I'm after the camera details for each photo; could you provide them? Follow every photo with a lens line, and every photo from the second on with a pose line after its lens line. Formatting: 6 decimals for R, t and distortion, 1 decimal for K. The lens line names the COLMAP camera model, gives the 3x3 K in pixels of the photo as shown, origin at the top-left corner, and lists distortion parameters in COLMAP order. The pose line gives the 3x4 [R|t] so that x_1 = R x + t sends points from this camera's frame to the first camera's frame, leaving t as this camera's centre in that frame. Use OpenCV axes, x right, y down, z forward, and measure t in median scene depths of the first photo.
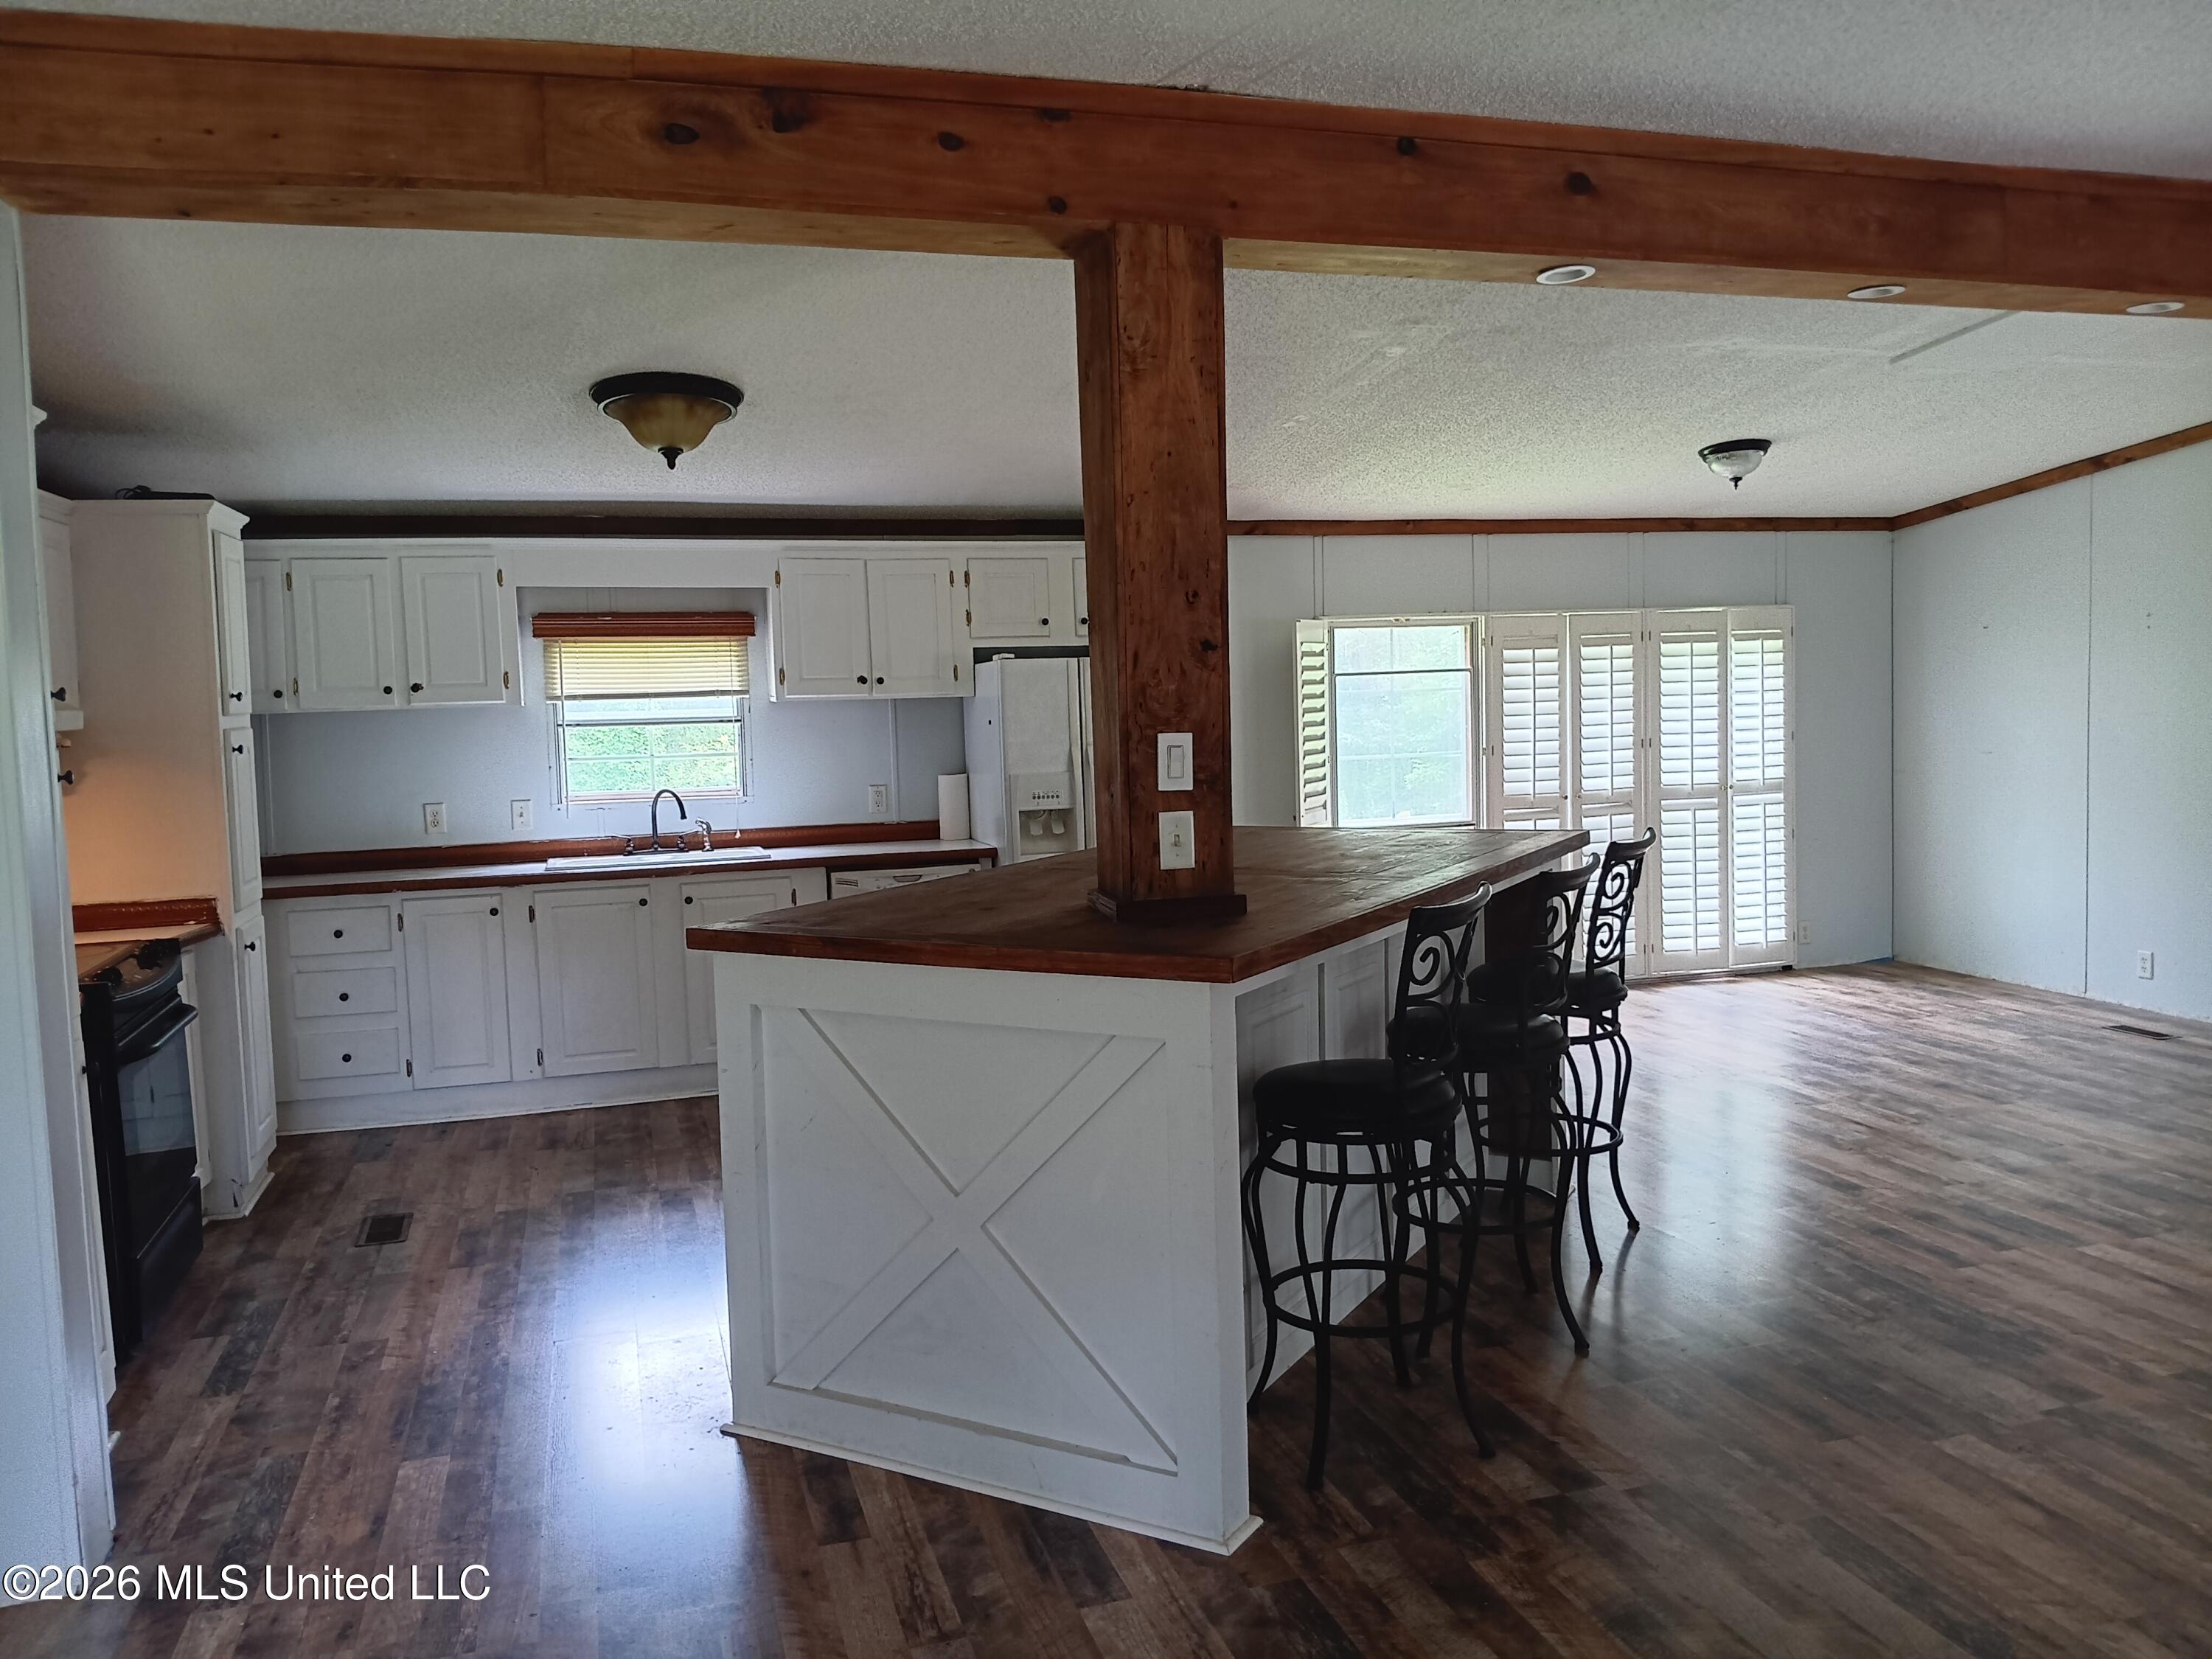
lens RADIAL K [[1680.5, 0, 1104.0], [0, 1680.5, 840.3], [0, 0, 1]] dist [0.059951, -0.136265]
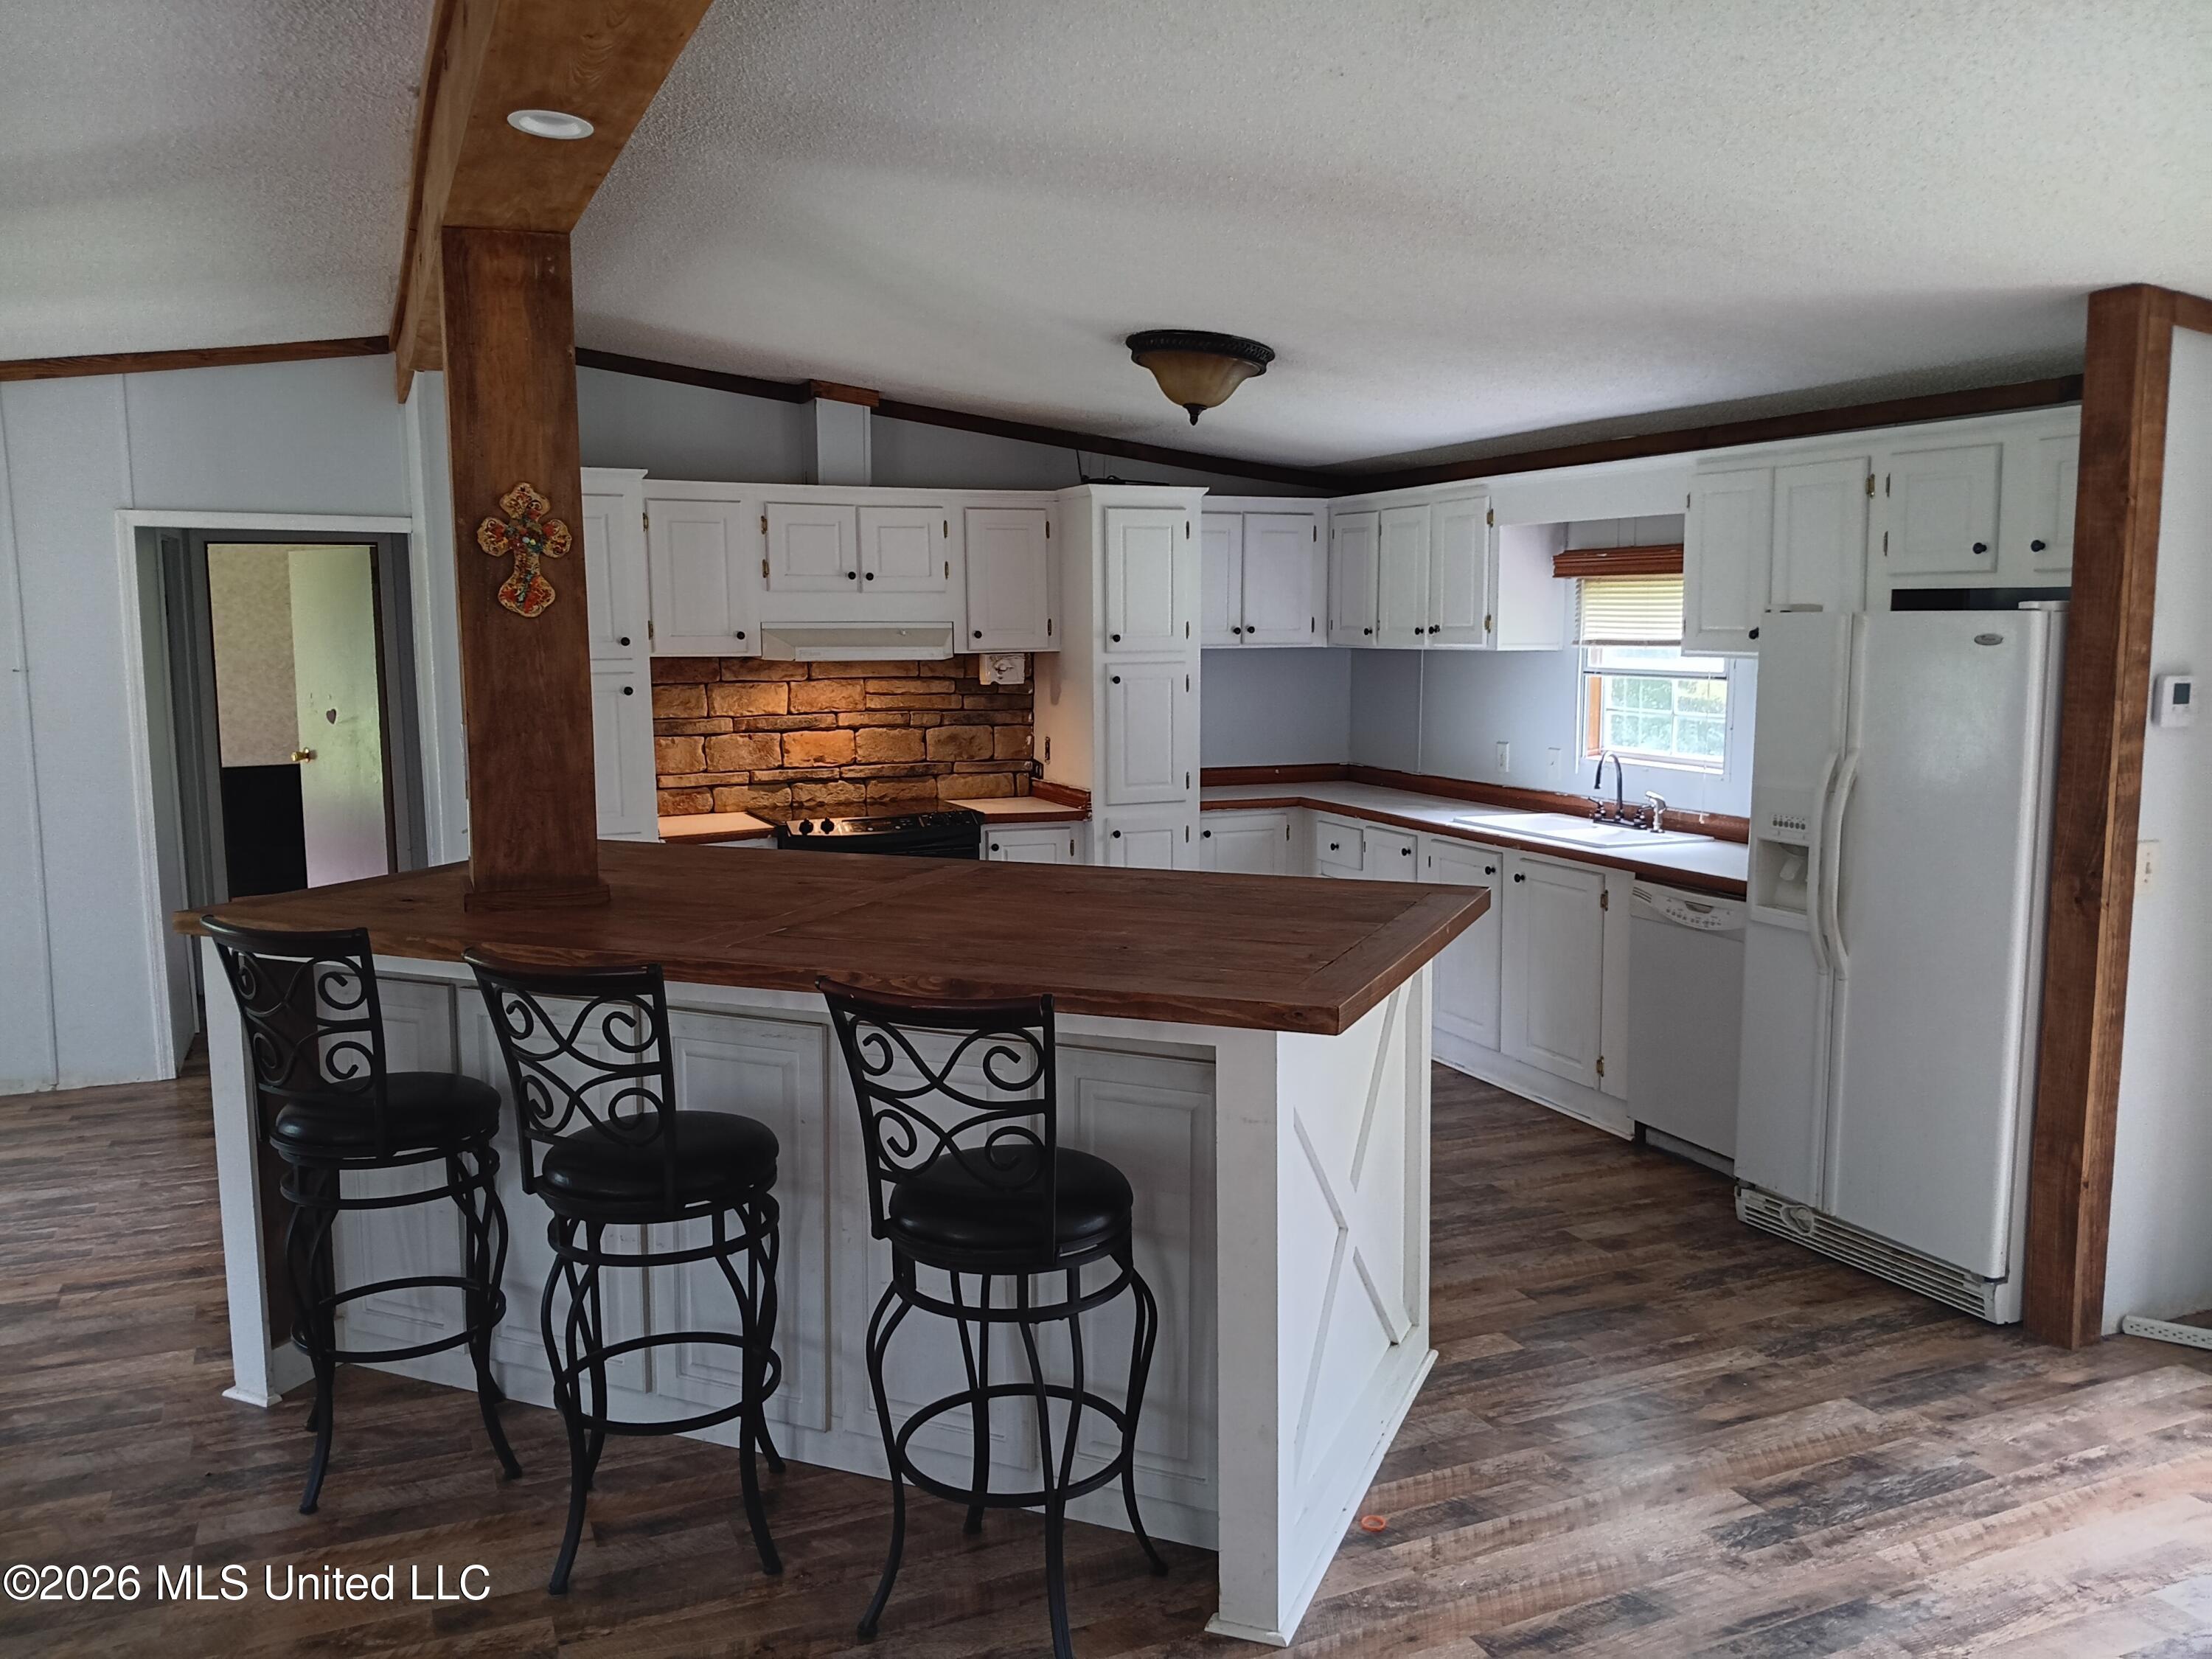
lens RADIAL K [[1680.5, 0, 1124.9], [0, 1680.5, 816.7], [0, 0, 1]] dist [0.059951, -0.136265]
pose [[0.129477, 0.142701, -0.981261, 0.566715], [-0.087463, 0.987377, 0.132049, -0.090682], [0.987718, 0.068727, 0.140323, 0.636188]]
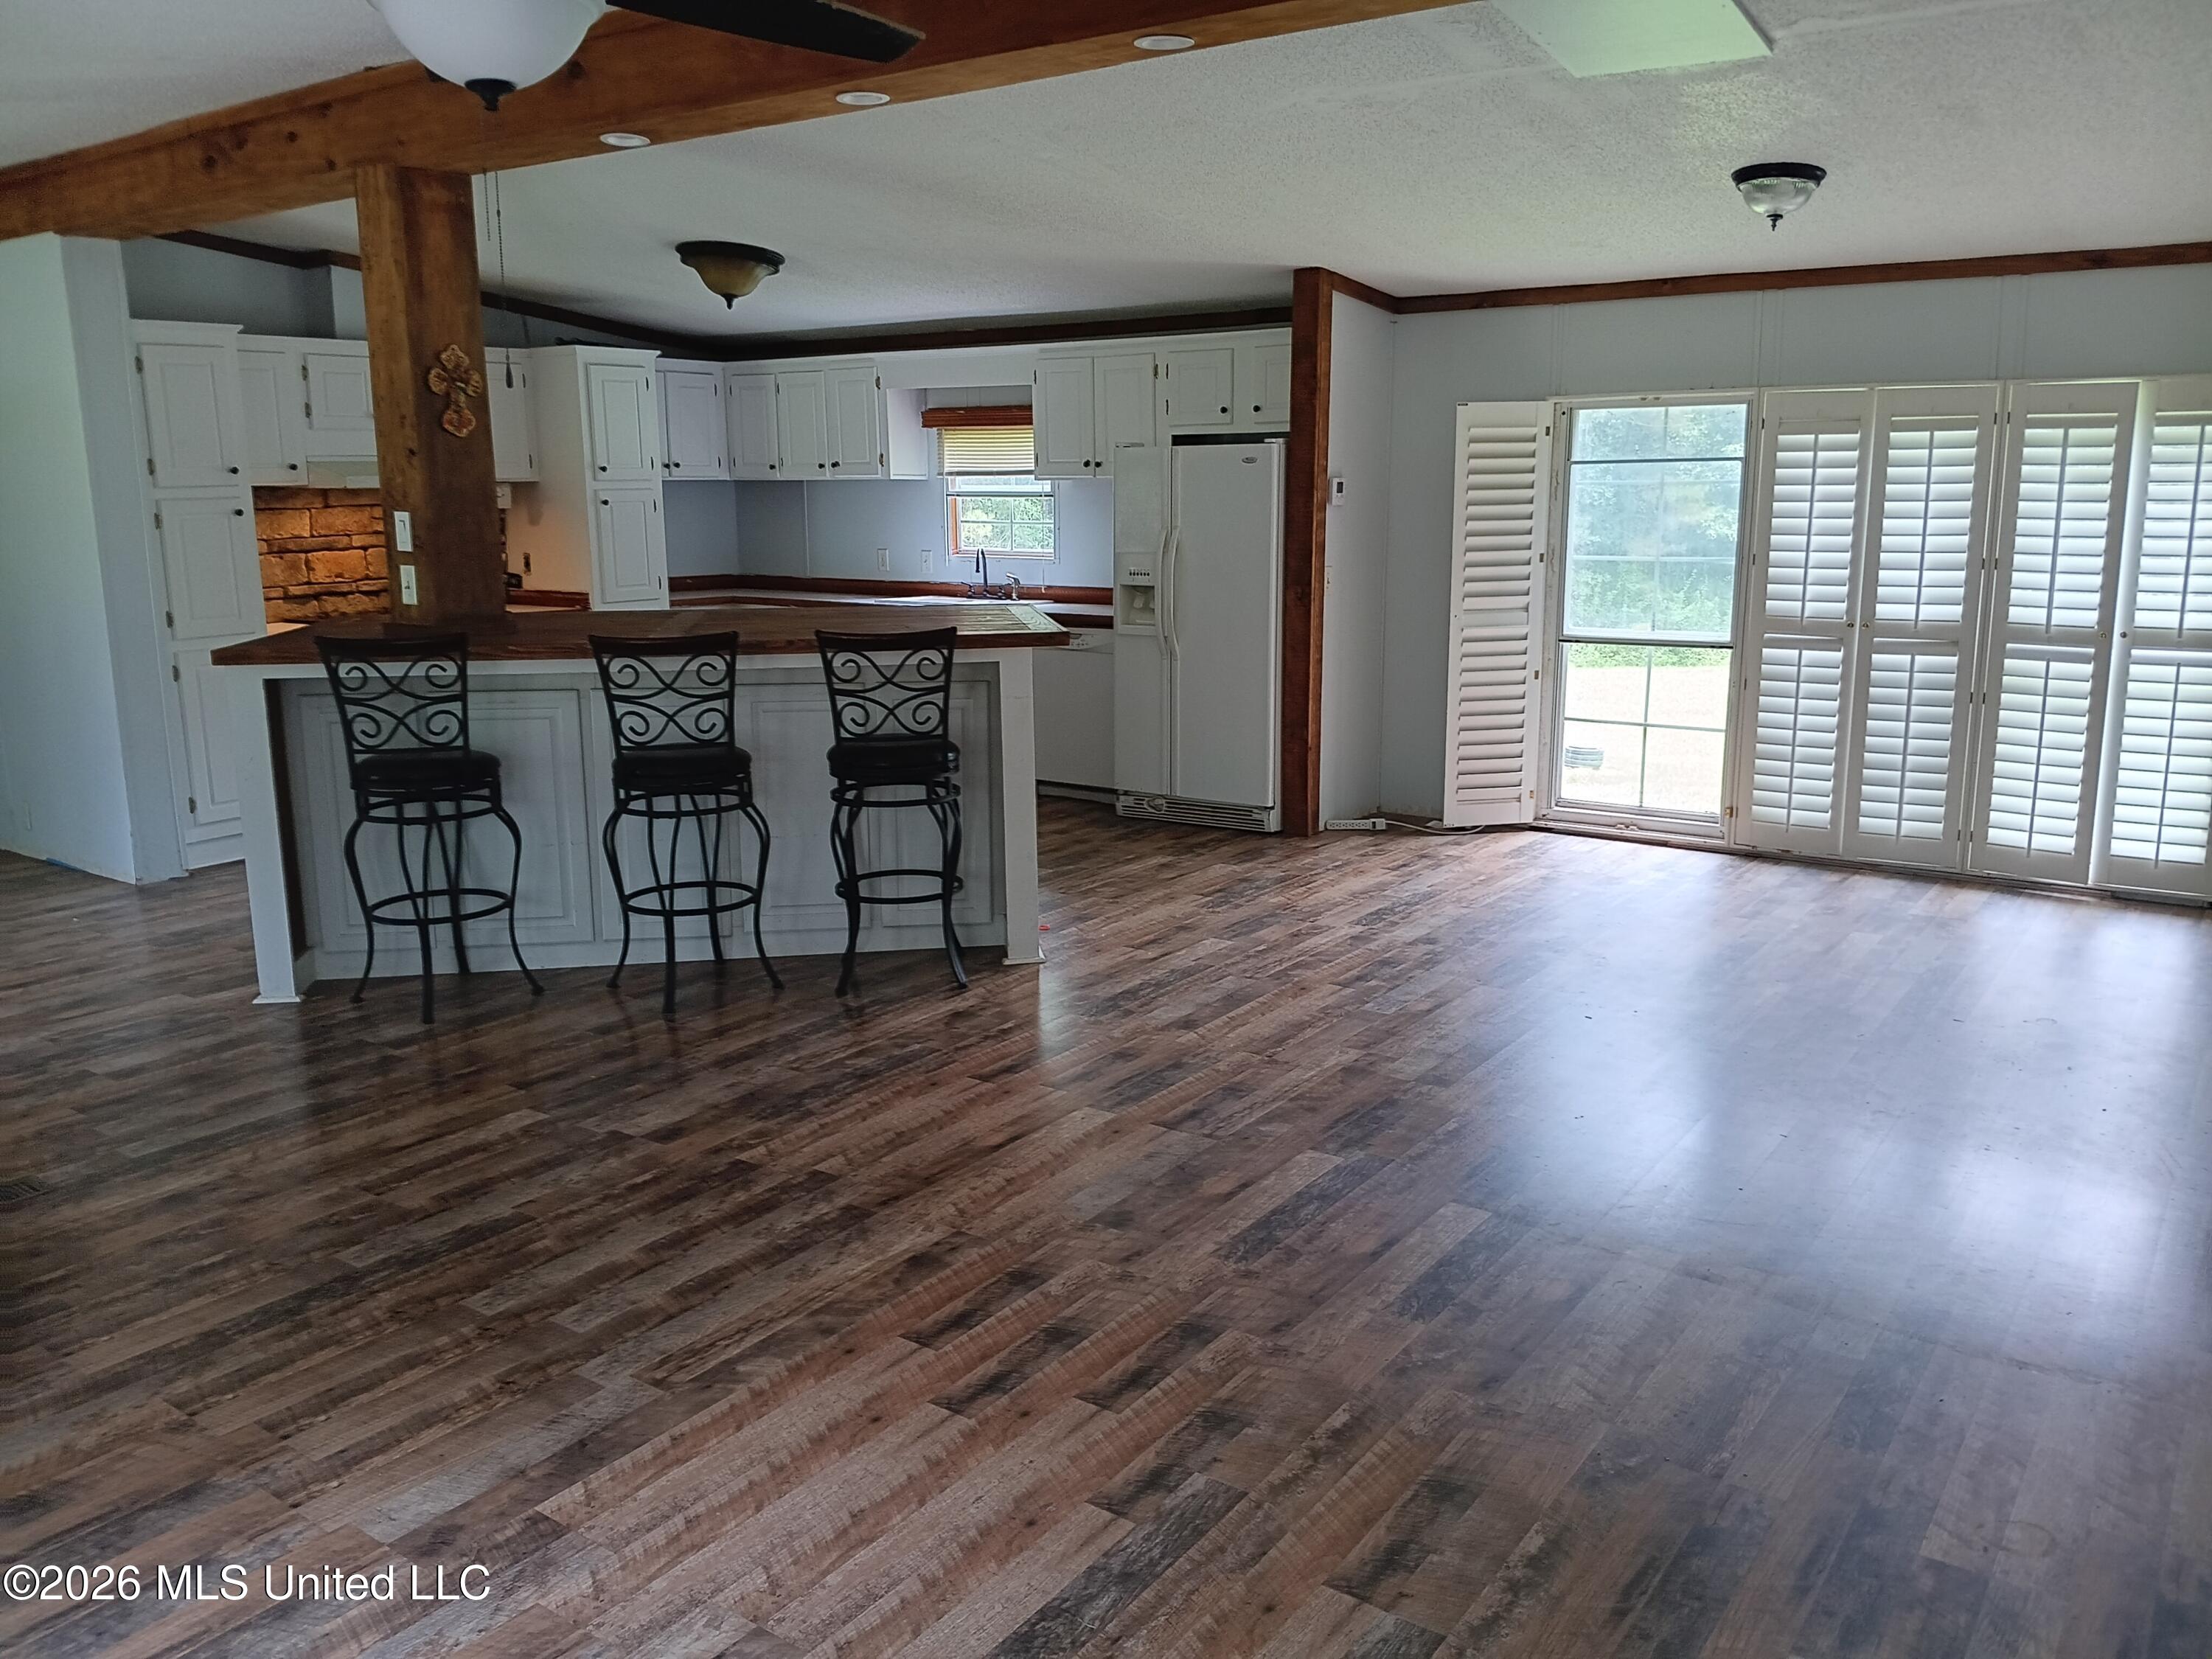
lens RADIAL K [[1680.5, 0, 1108.6], [0, 1680.5, 816.6], [0, 0, 1]] dist [0.059951, -0.136265]
pose [[0.614857, 0.178476, -0.768178, 0.823356], [-0.079633, 0.983128, 0.164677, -0.047920], [0.784607, -0.040080, 0.618696, 0.278269]]
